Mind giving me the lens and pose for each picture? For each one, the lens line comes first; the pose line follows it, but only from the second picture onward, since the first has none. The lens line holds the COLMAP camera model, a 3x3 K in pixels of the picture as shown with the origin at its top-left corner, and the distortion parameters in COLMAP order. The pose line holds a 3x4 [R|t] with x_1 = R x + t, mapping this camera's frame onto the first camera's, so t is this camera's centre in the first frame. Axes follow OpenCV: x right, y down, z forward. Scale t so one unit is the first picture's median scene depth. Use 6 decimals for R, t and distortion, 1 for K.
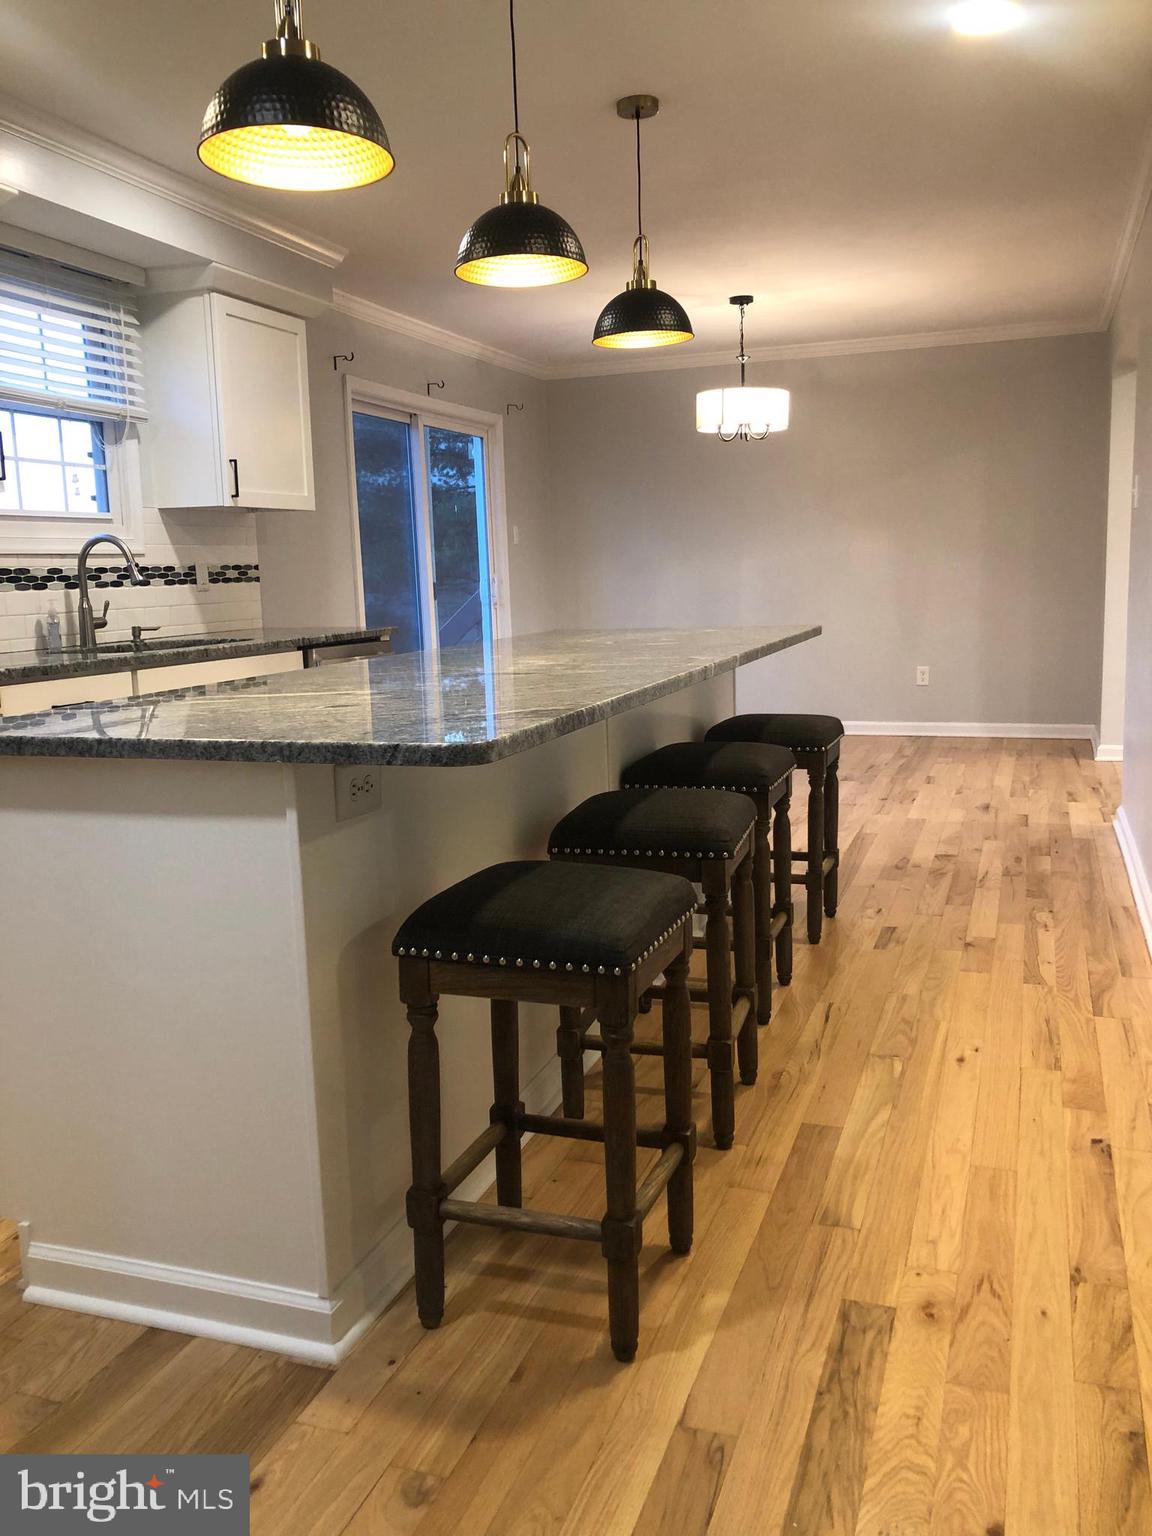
lens RADIAL K [[1272.6, 0, 587.2], [0, 1272.6, 777.1], [0, 0, 1]] dist [-0.000893, 0.061077]
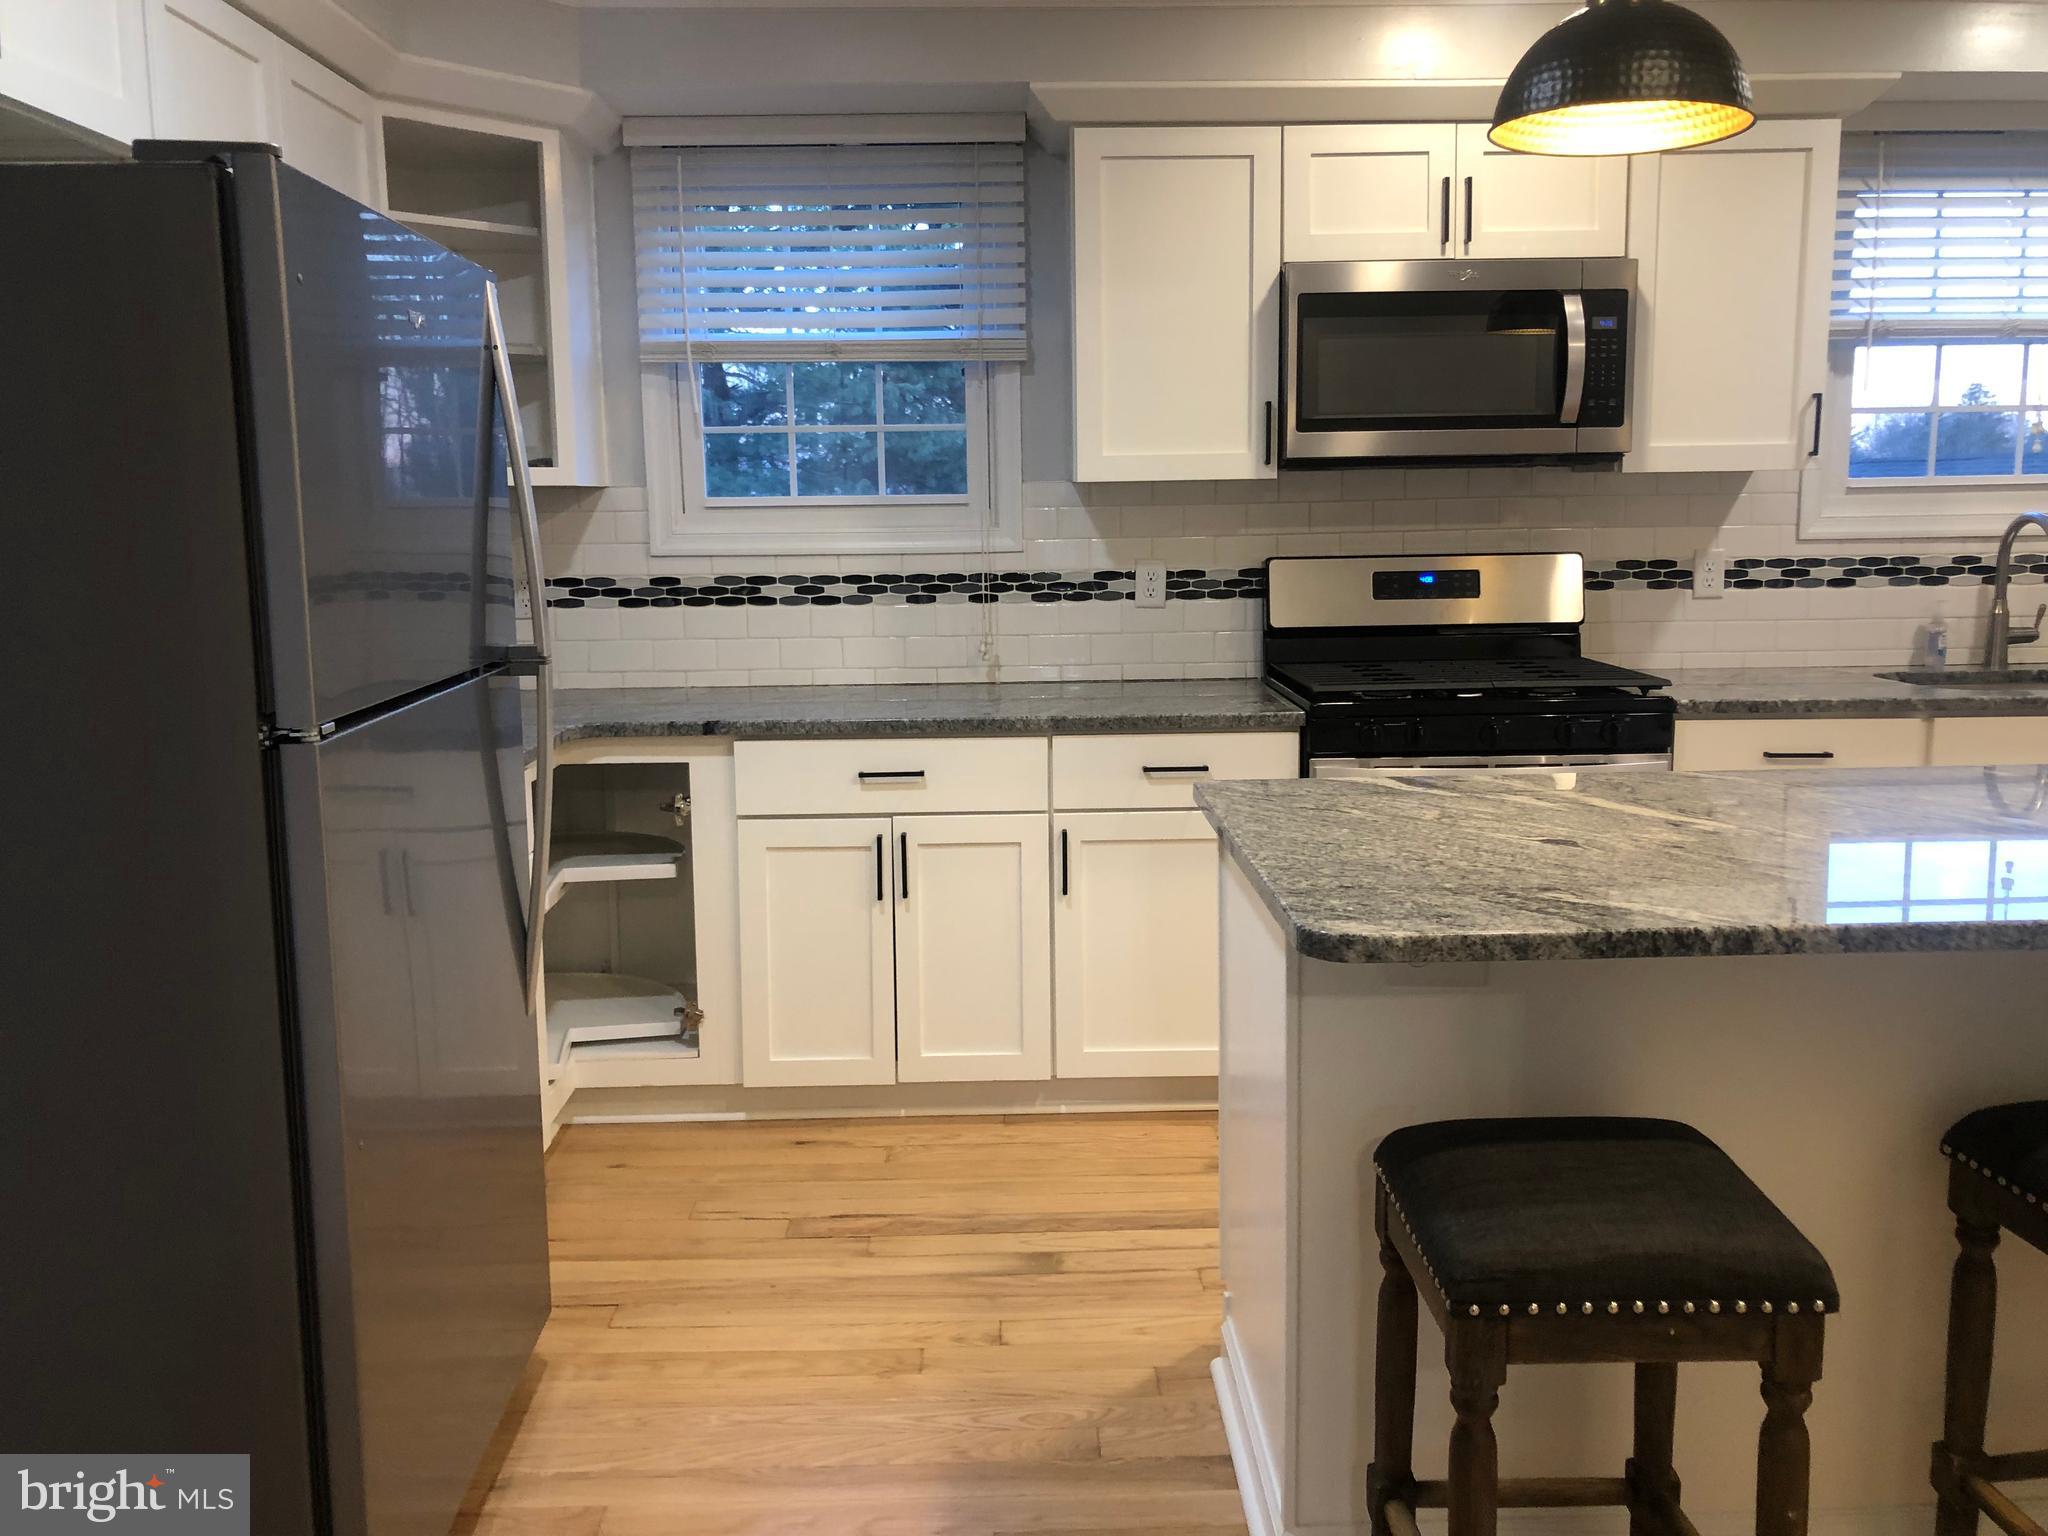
lens RADIAL K [[1674.0, 0, 1024.0], [0, 1674.0, 768.0], [0, 0, 1]] dist [-0.001649, -0.004160]
pose [[0.351269, 0.168778, -0.920937, 0.363128], [-0.145151, 0.981543, 0.124521, -0.107839], [0.924955, 0.089934, 0.369284, 0.206556]]
